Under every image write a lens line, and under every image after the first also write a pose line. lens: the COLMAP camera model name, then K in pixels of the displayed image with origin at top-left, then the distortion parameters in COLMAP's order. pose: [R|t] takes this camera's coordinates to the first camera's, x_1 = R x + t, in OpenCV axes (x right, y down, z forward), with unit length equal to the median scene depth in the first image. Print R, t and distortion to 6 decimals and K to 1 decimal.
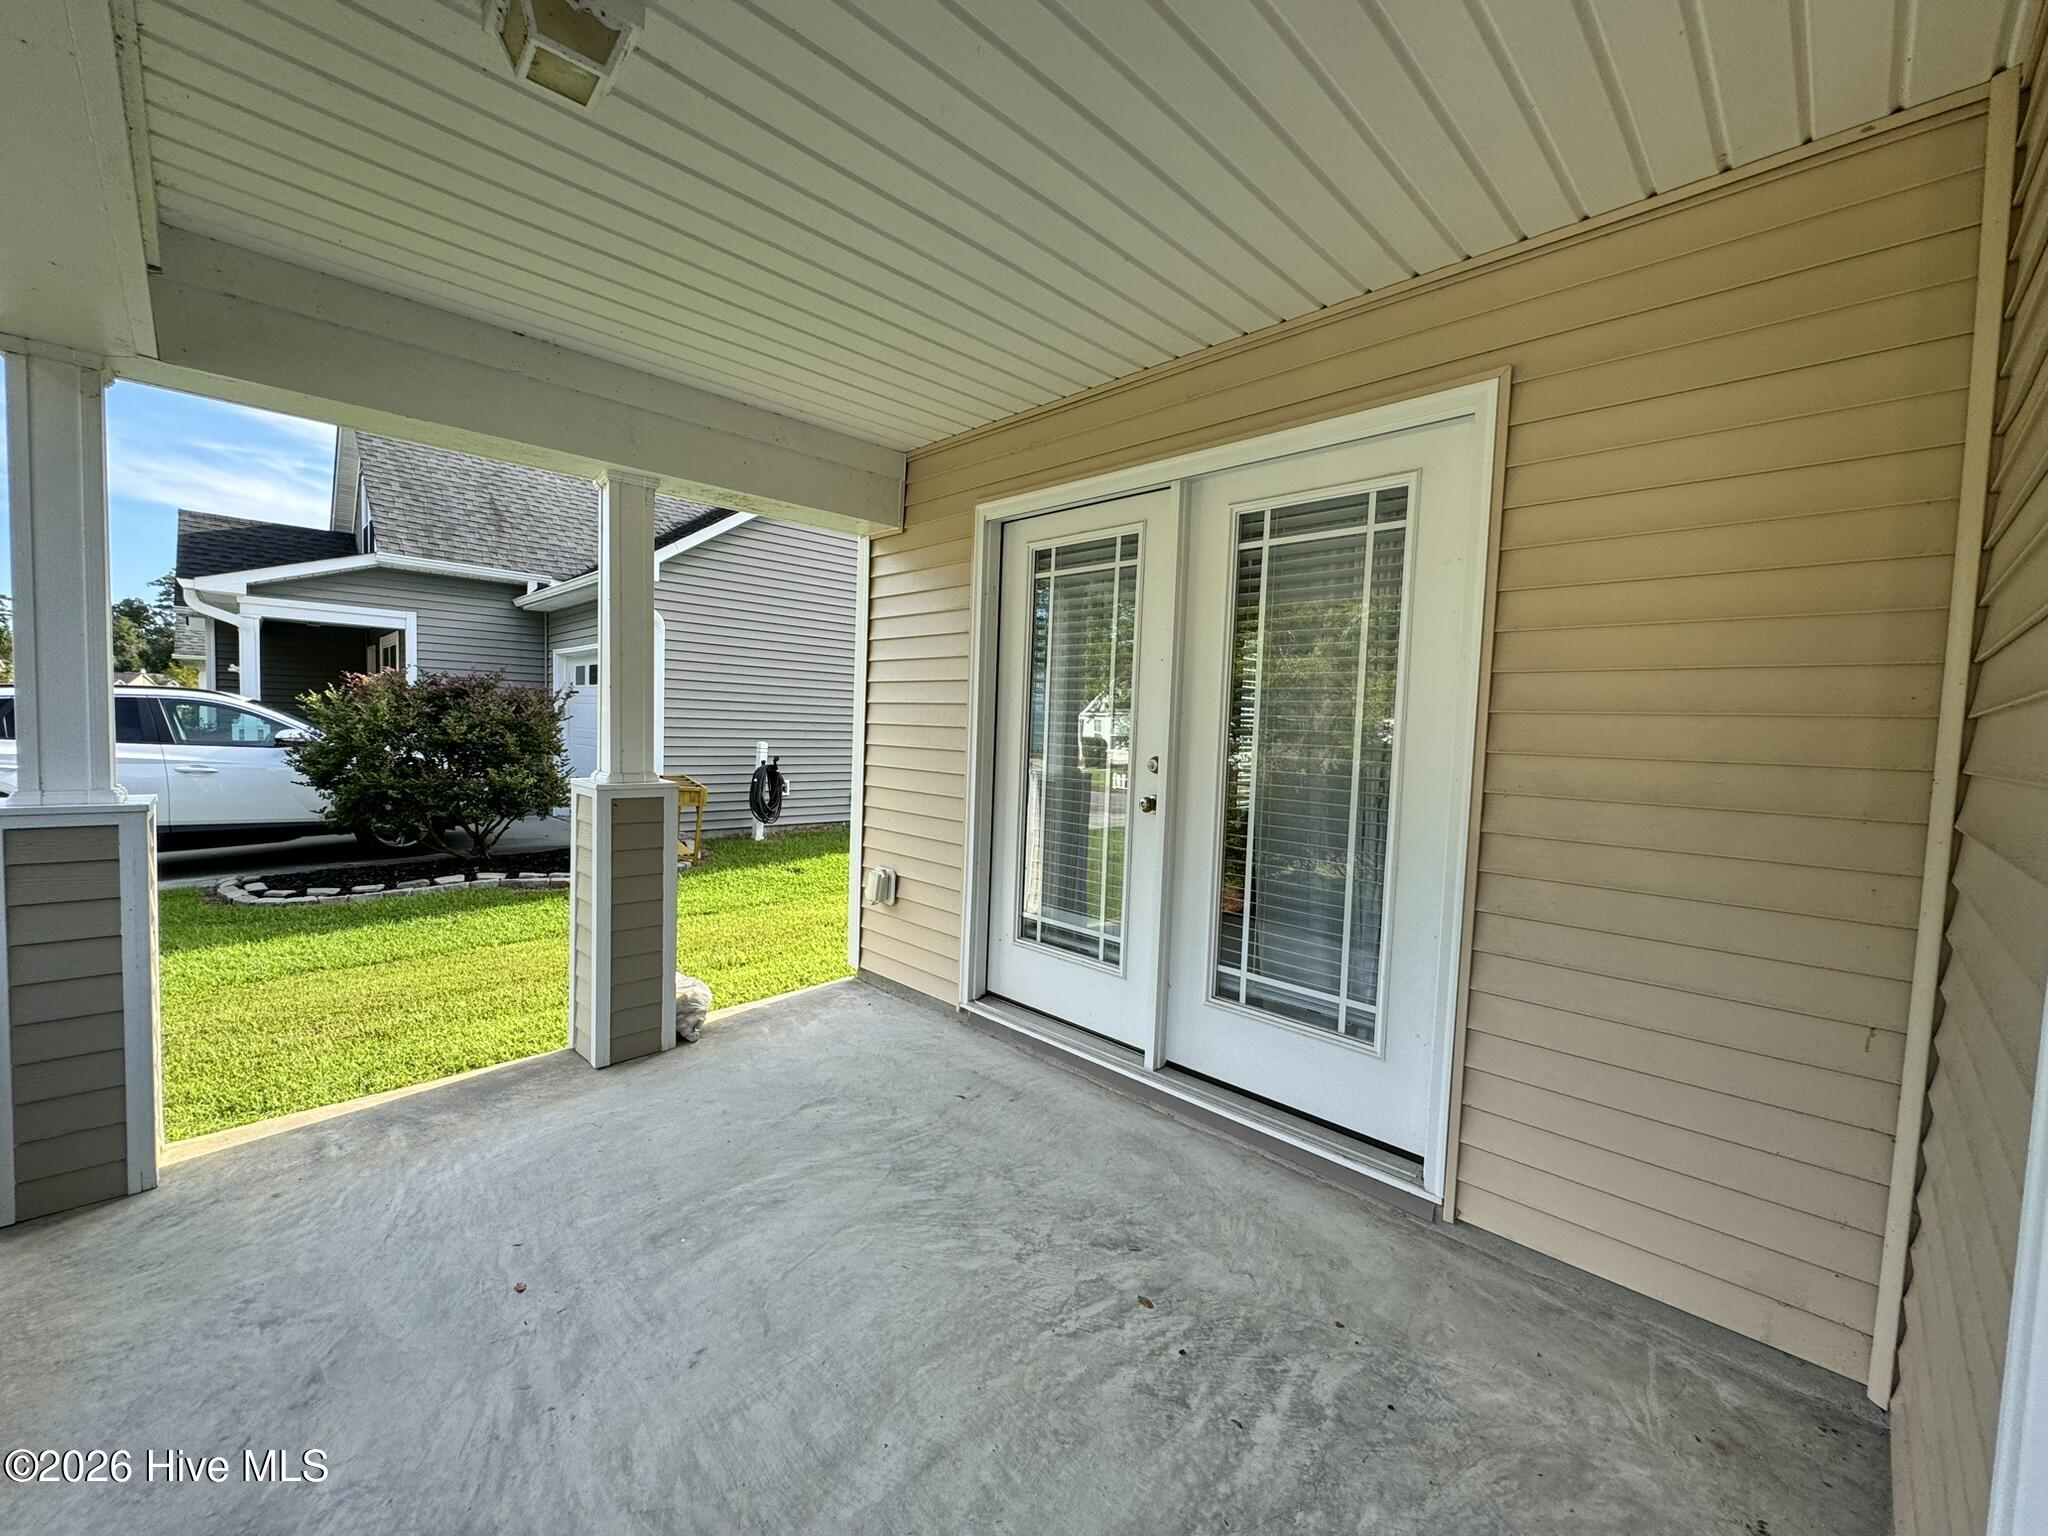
lens RADIAL K [[814.4, 0, 1024.0], [0, 814.4, 768.0], [0, 0, 1]] dist [-0.002026, -0.000099]
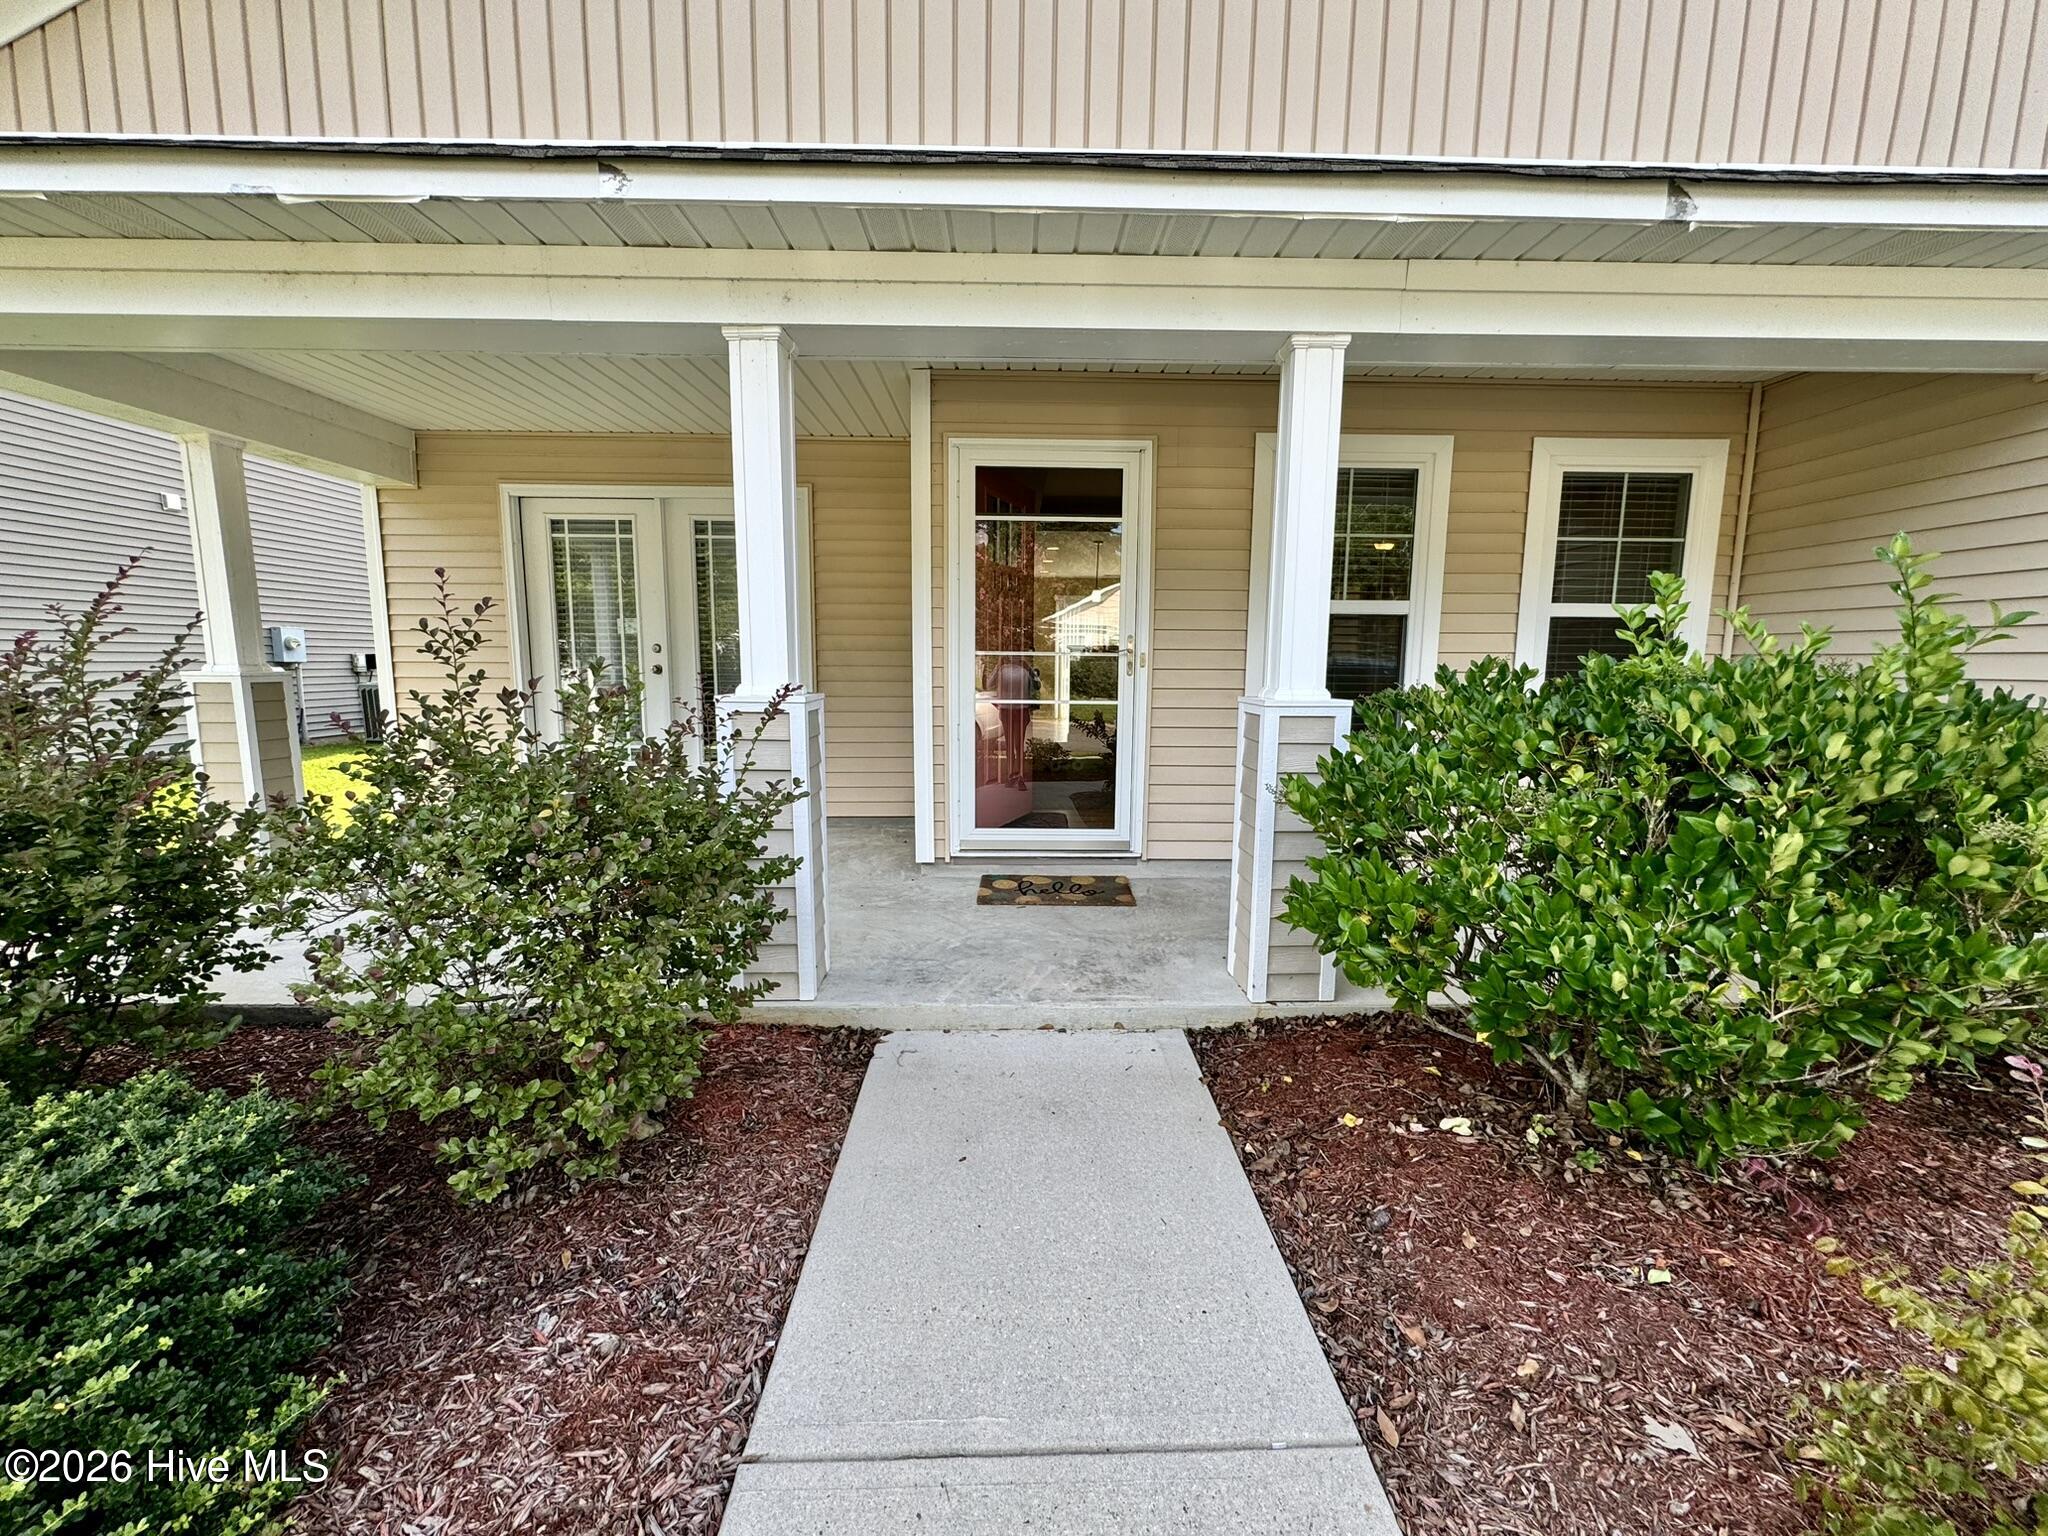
lens RADIAL K [[814.4, 0, 1024.0], [0, 814.4, 768.0], [0, 0, 1]] dist [-0.002026, -0.000099]
pose [[0.699109, -0.121502, 0.704616, -0.610474], [0.056756, 0.991777, 0.114707, 0.102776], [-0.712759, -0.040201, 0.700256, -0.940408]]
